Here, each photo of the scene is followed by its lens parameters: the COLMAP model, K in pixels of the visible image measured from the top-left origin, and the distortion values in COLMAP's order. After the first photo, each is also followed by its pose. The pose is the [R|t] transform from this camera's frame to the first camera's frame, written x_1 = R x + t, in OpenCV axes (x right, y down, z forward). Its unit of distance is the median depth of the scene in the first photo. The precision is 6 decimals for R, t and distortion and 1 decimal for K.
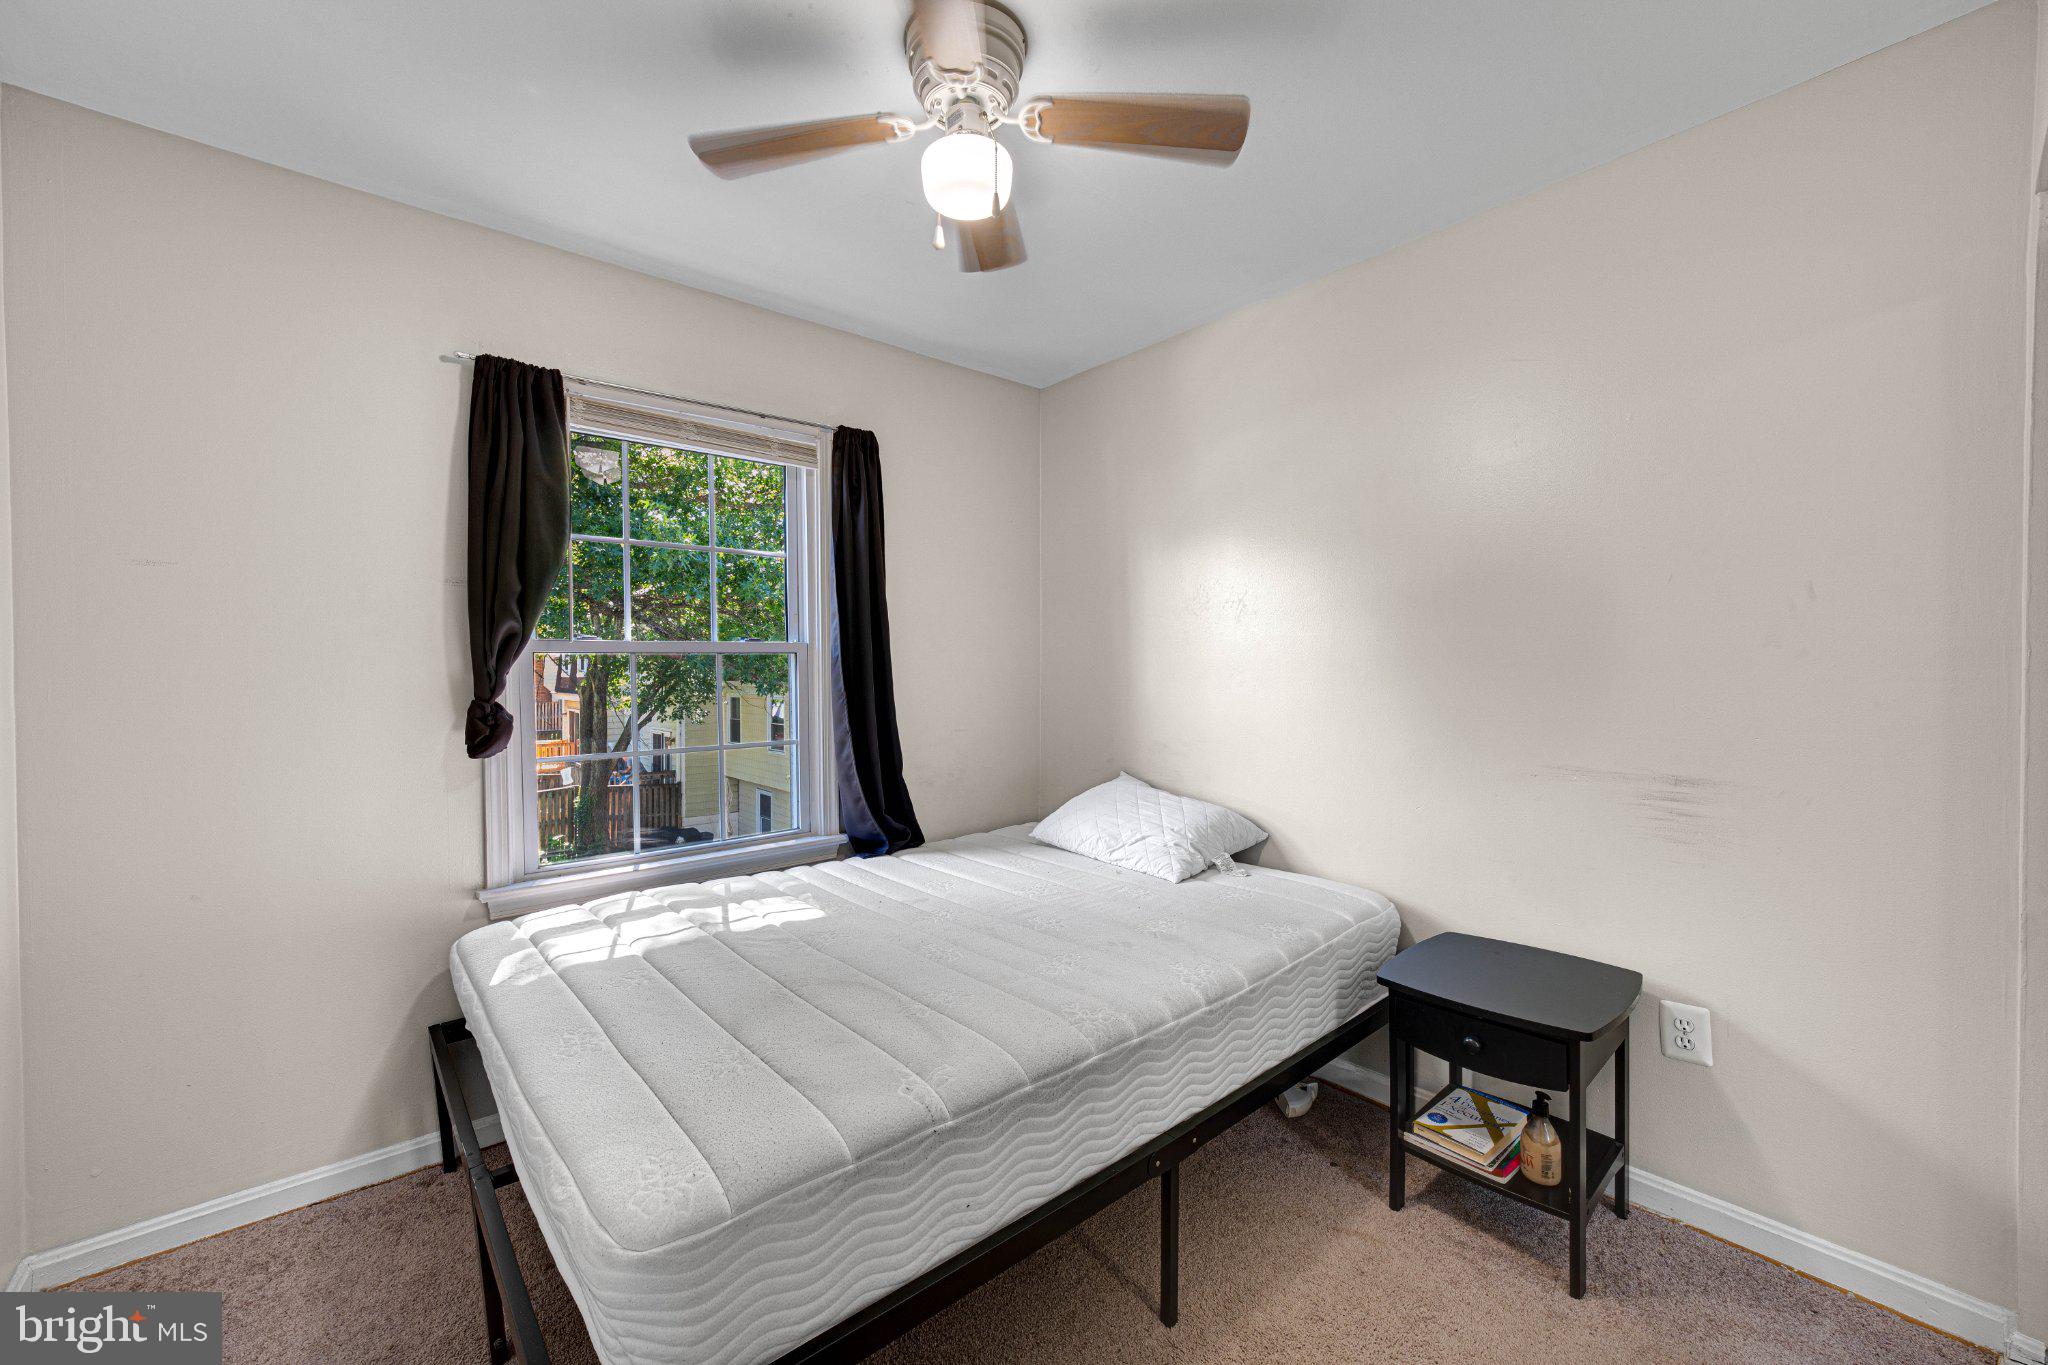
lens RADIAL K [[812.8, 0, 1017.4], [0, 812.8, 672.8], [0, 0, 1]] dist [-0.012307, 0.004870]
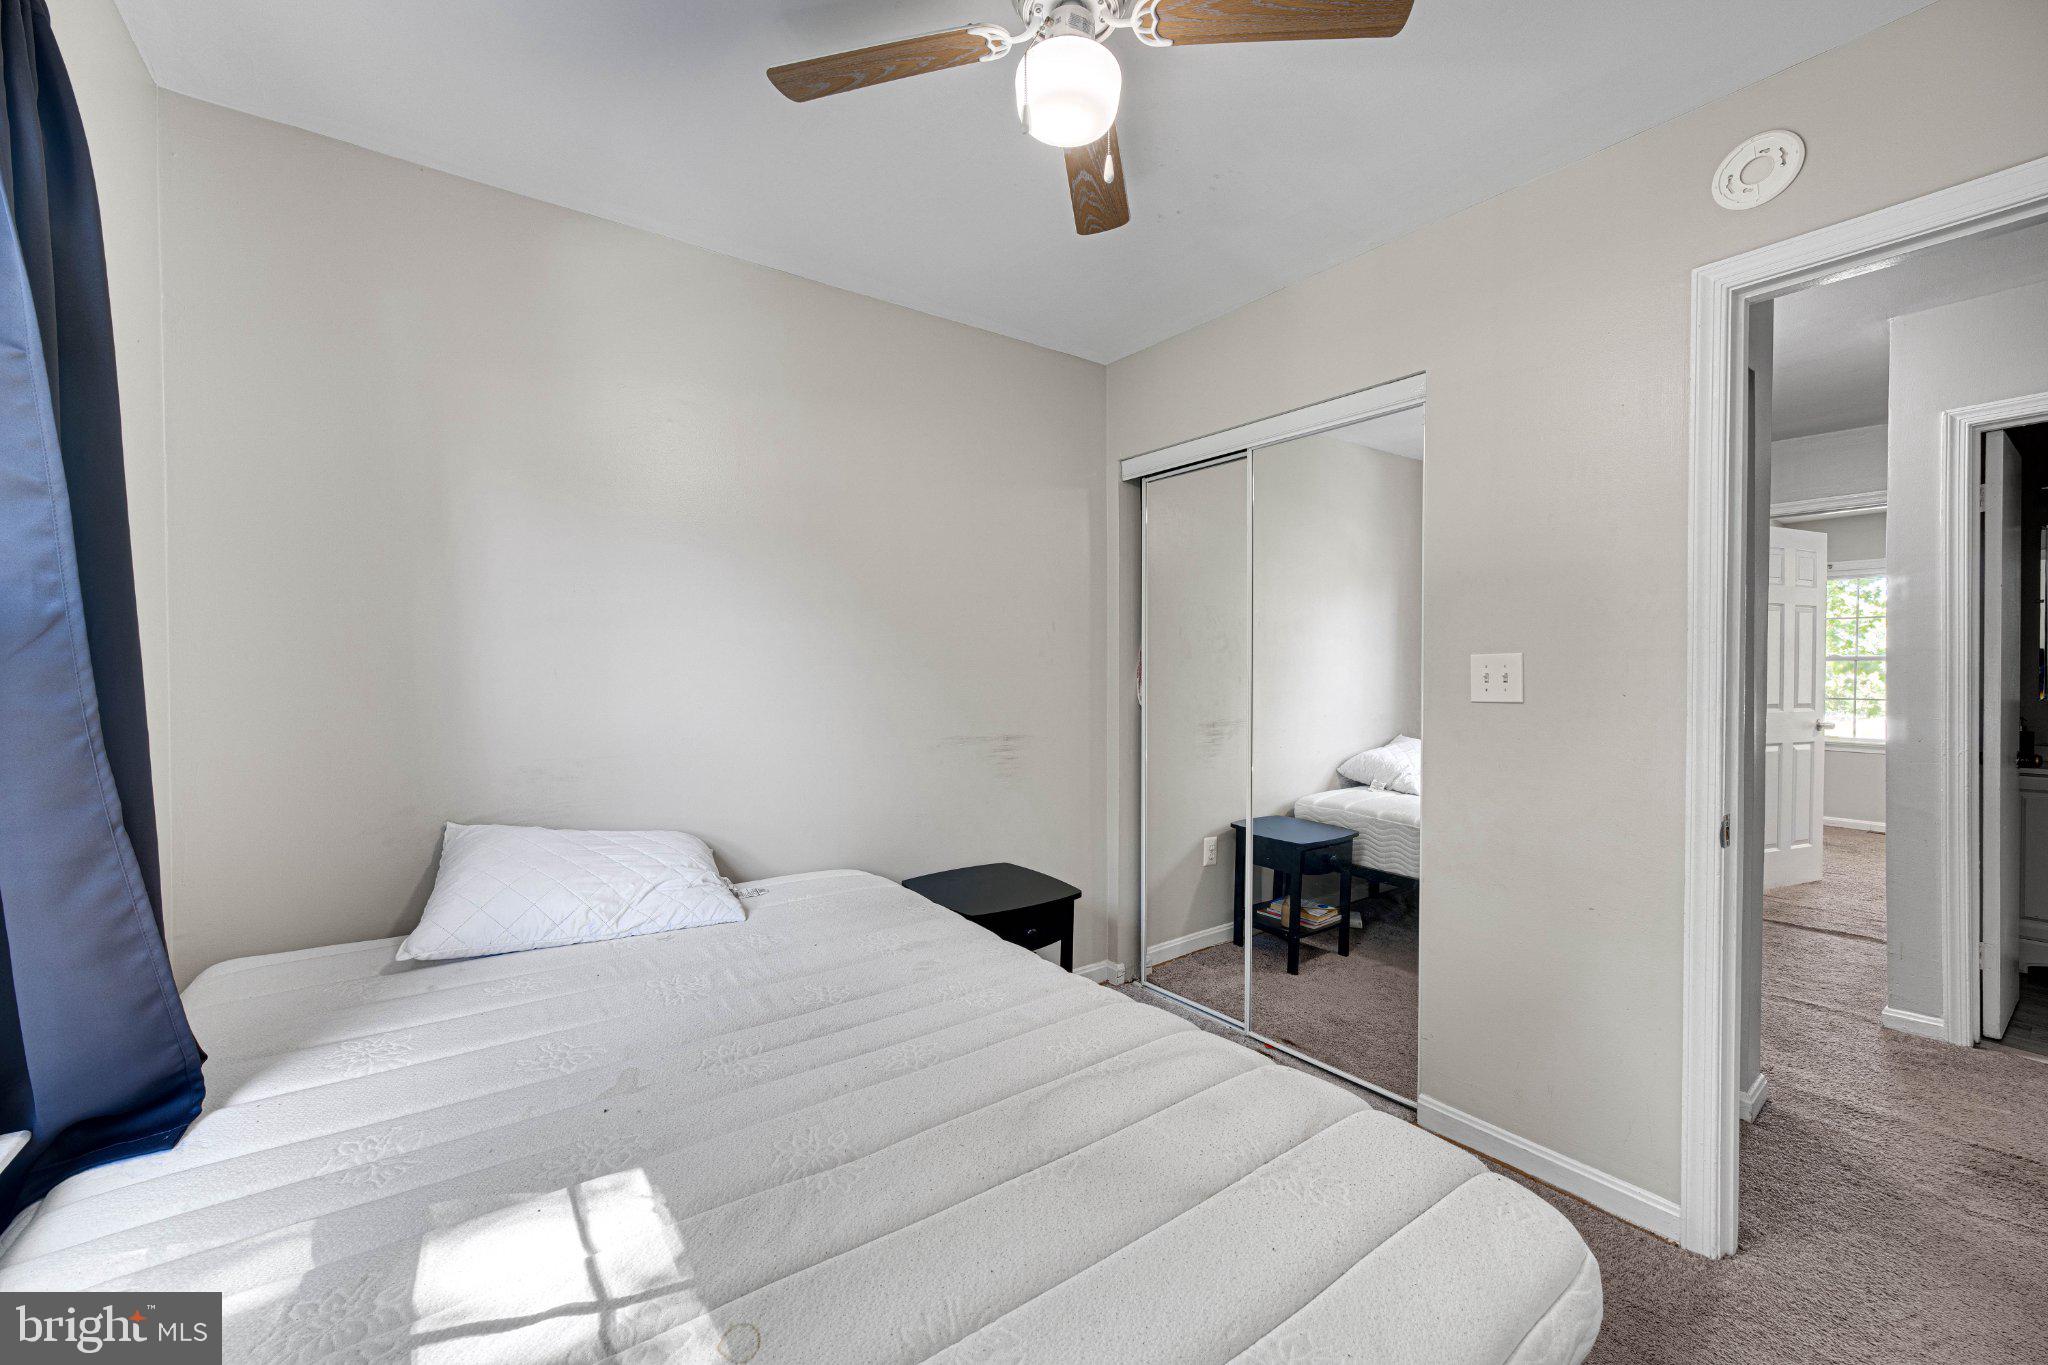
lens RADIAL K [[812.8, 0, 1012.4], [0, 812.8, 684.2], [0, 0, 1]] dist [-0.012307, 0.004870]
pose [[0.086196, -0.009157, 0.996236, -0.620602], [-0.000675, 0.999957, 0.009250, 0.009328], [-0.996278, -0.001470, 0.086186, 0.669730]]
